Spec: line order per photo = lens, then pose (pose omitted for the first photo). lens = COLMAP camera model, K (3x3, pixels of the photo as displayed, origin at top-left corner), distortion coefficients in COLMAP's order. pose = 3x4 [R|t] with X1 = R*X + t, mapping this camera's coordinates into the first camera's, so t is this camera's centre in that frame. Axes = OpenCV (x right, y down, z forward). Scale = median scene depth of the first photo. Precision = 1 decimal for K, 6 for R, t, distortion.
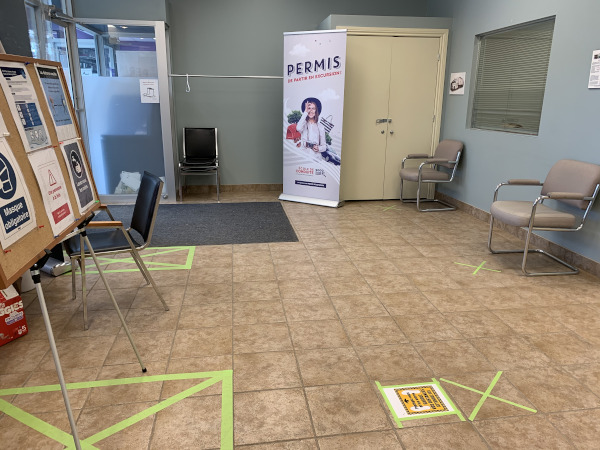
lens RADIAL K [[461.0, 0, 302.6], [0, 461.0, 223.3], [0, 0, 1]] dist [0.030685, -0.028847]
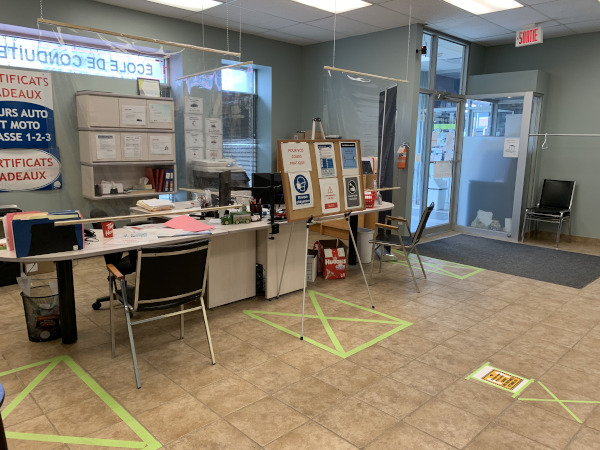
lens RADIAL K [[461.0, 0, 298.8], [0, 461.0, 227.2], [0, 0, 1]] dist [0.030685, -0.028847]
pose [[0.584912, 0.153411, -0.796457, 0.667650], [-0.226728, 0.973731, 0.021049, 0.037936], [0.778764, 0.168267, 0.604329, -0.264037]]
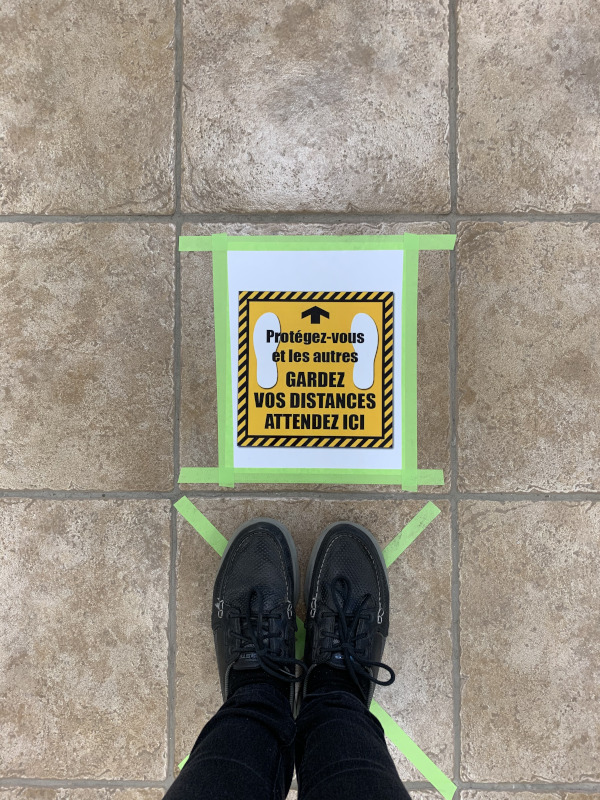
lens RADIAL K [[614.6, 0, 299.5], [0, 614.6, 400.6], [0, 0, 1]] dist [0.030685, -0.028847]
pose [[-0.157470, 0.986862, -0.036142, 0.206683], [-0.226802, -0.000522, 0.973941, 0.032137], [0.961127, 0.161563, 0.223904, 0.664018]]
